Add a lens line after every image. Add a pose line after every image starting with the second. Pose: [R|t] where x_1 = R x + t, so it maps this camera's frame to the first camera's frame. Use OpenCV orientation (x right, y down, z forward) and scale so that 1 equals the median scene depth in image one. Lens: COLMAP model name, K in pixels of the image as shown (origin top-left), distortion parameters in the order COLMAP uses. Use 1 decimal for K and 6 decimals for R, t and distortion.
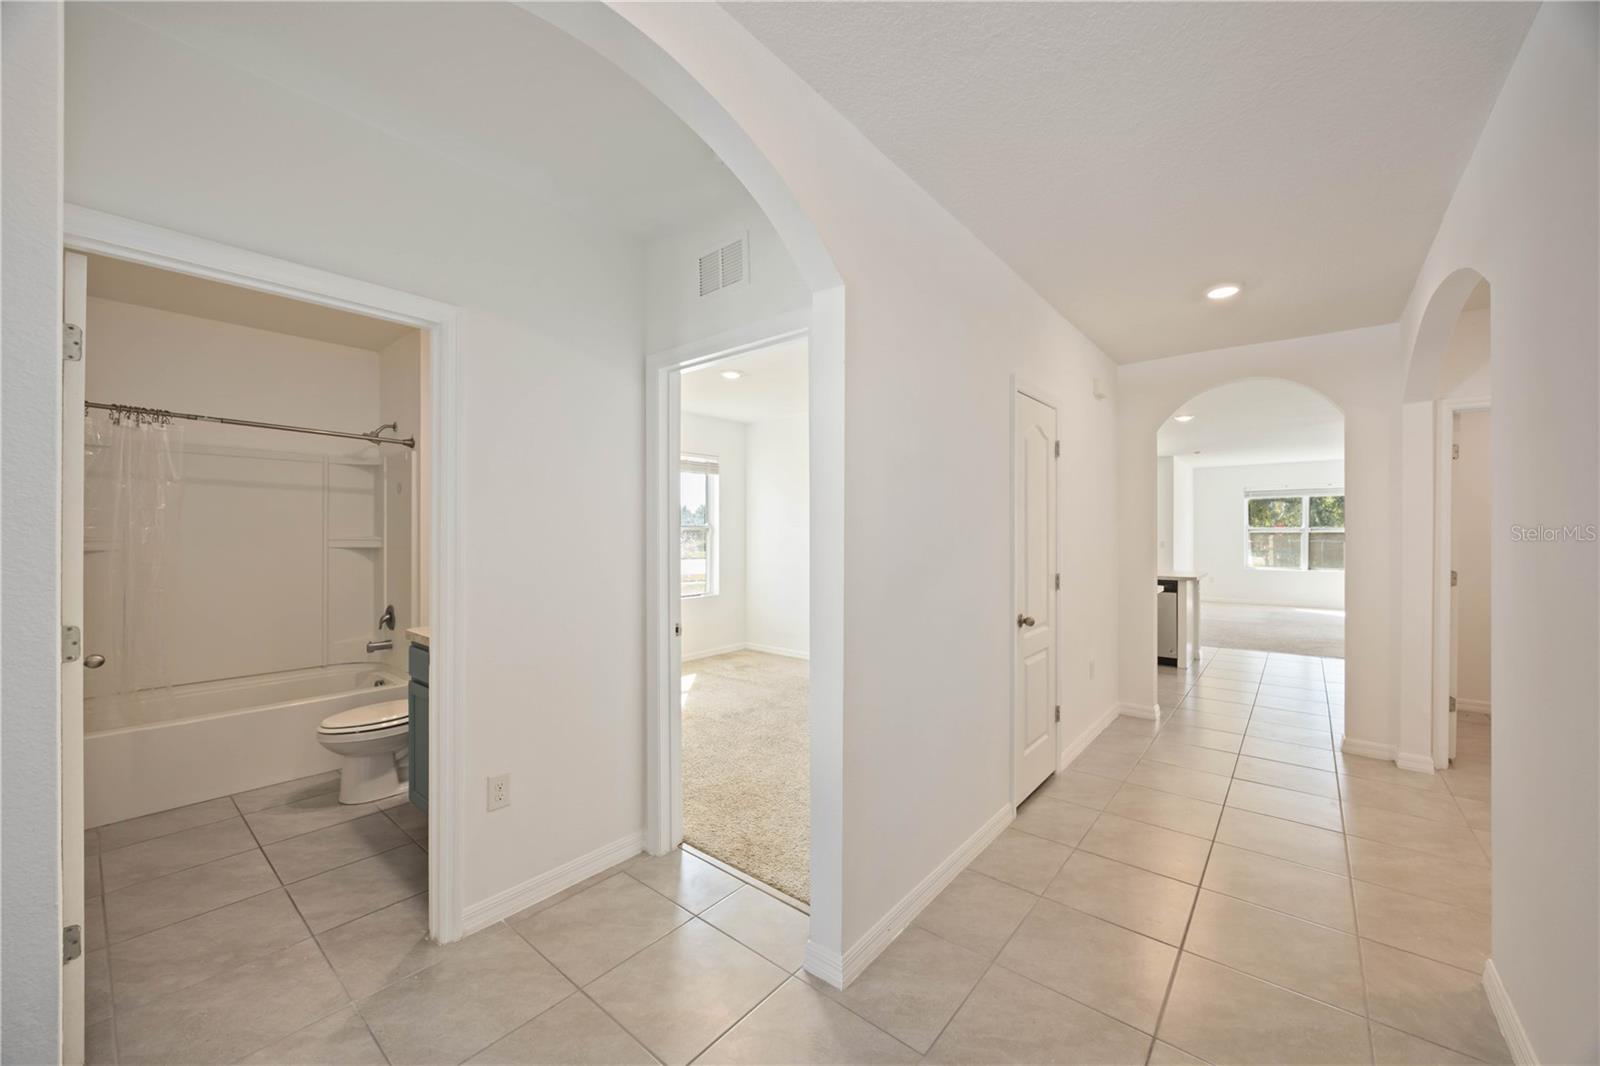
lens RADIAL K [[612.3, 0, 808.6], [0, 612.3, 539.8], [0, 0, 1]] dist [-0.007042, -0.000947]
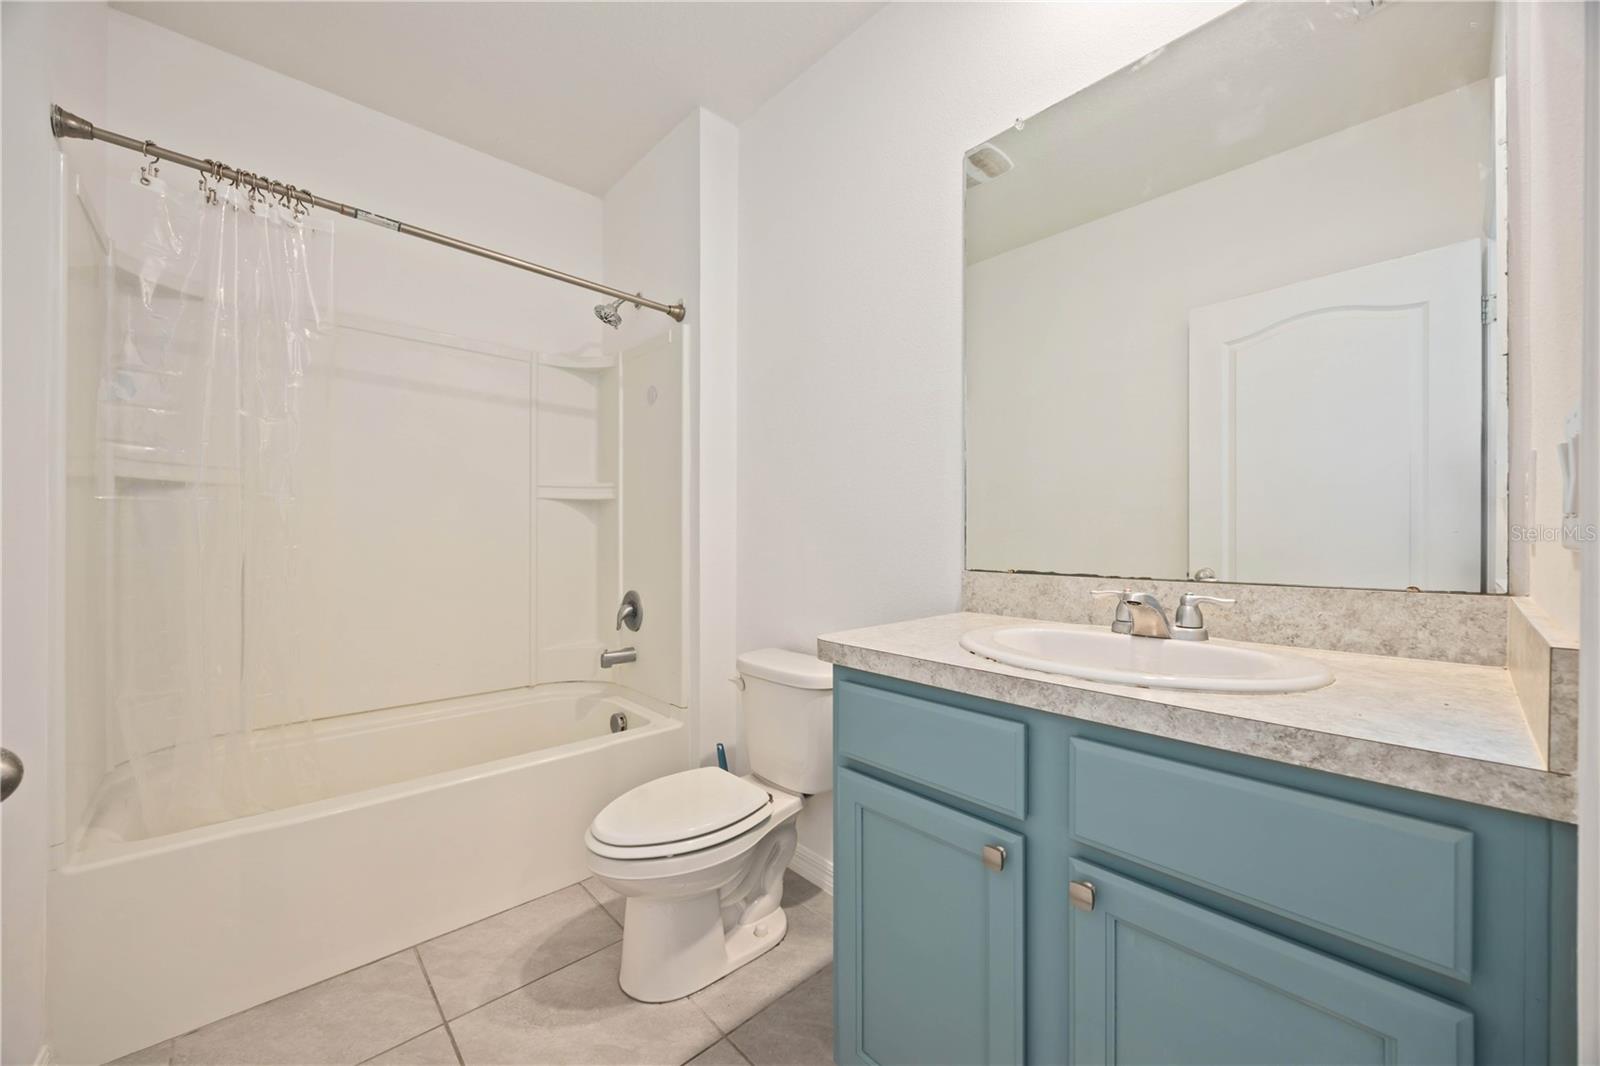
lens RADIAL K [[612.3, 0, 799.7], [0, 612.3, 546.9], [0, 0, 1]] dist [-0.007042, -0.000947]
pose [[0.989469, 0.005882, -0.144625, -0.451033], [-0.004405, 0.999935, 0.010530, 0.058566], [0.144677, -0.009782, 0.989431, 0.435857]]
